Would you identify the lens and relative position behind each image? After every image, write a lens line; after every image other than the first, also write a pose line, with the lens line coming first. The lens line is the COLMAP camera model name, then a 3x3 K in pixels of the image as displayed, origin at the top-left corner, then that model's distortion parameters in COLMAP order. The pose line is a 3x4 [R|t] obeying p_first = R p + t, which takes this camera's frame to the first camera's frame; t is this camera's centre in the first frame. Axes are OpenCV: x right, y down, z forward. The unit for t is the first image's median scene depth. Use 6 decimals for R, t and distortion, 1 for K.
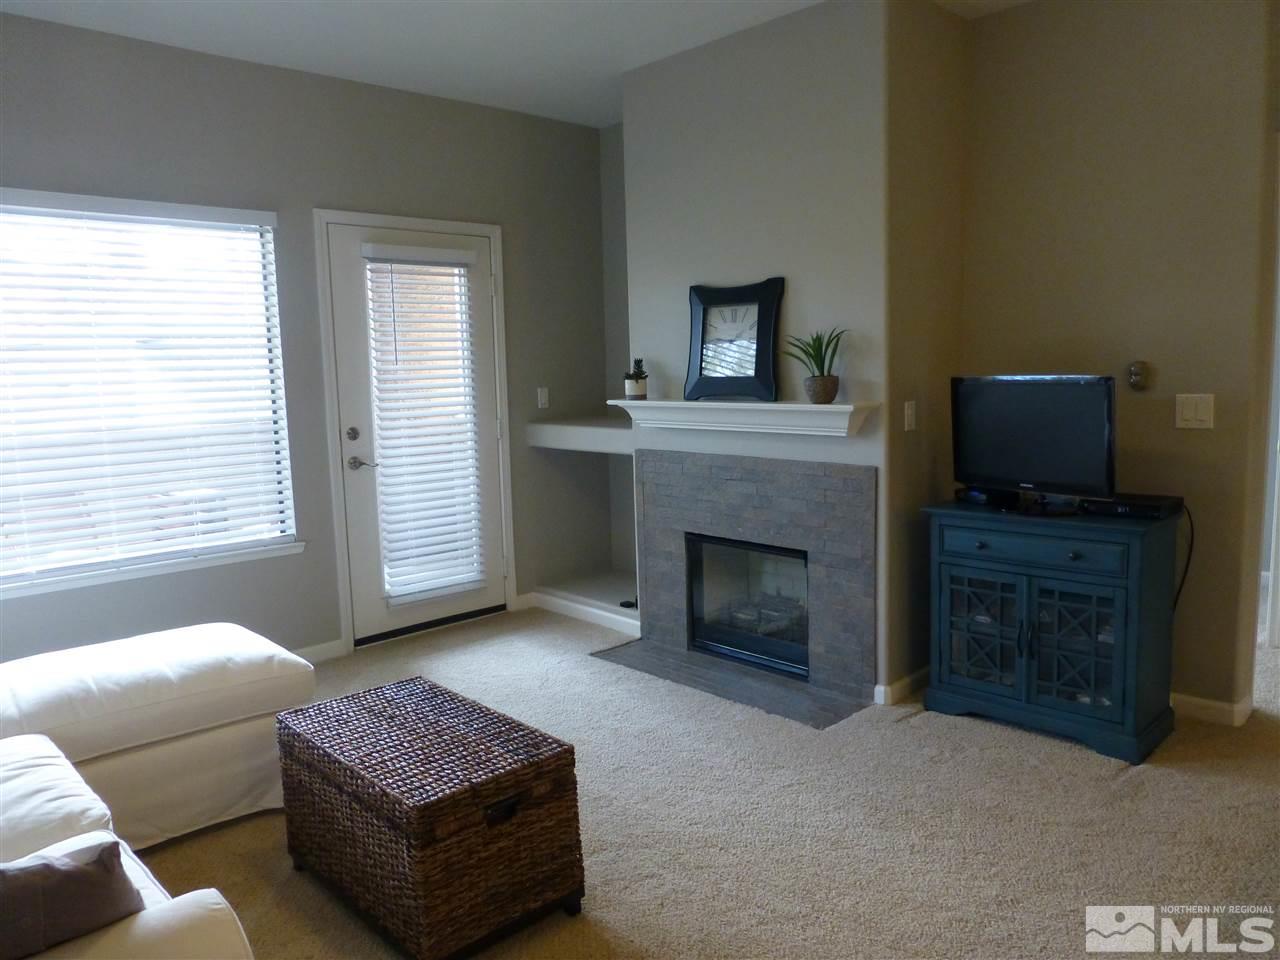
lens RADIAL K [[928.9, 0, 634.6], [0, 928.9, 488.5], [0, 0, 1]] dist [-0.005971, -0.004321]
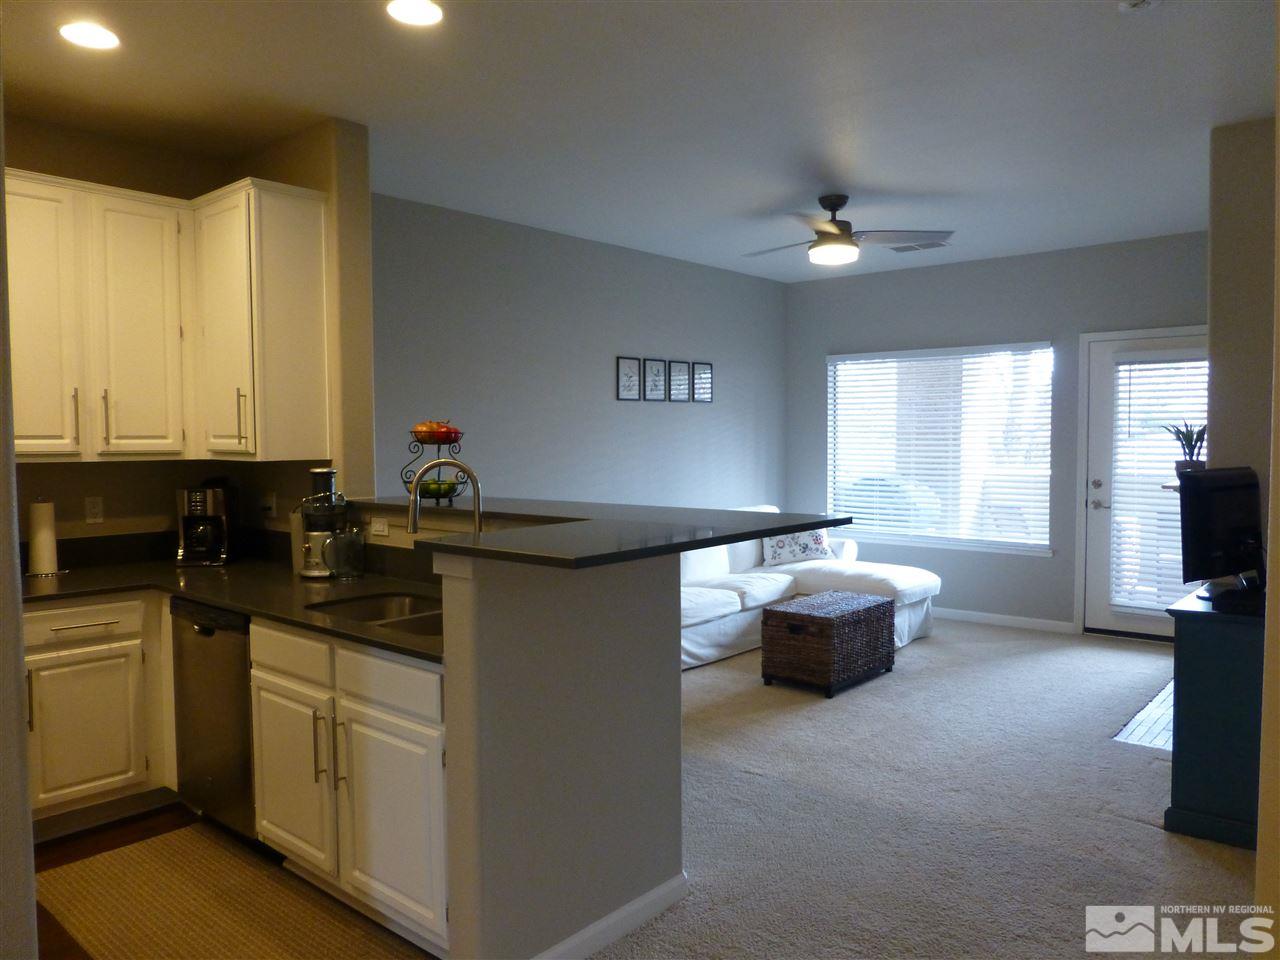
lens RADIAL K [[928.9, 0, 634.6], [0, 928.9, 488.5], [0, 0, 1]] dist [-0.005971, -0.004321]
pose [[0.108156, 0.085174, -0.990478, 1.094615], [-0.125005, 0.989580, 0.071447, -0.068208], [0.986243, 0.116088, 0.117677, 0.129746]]
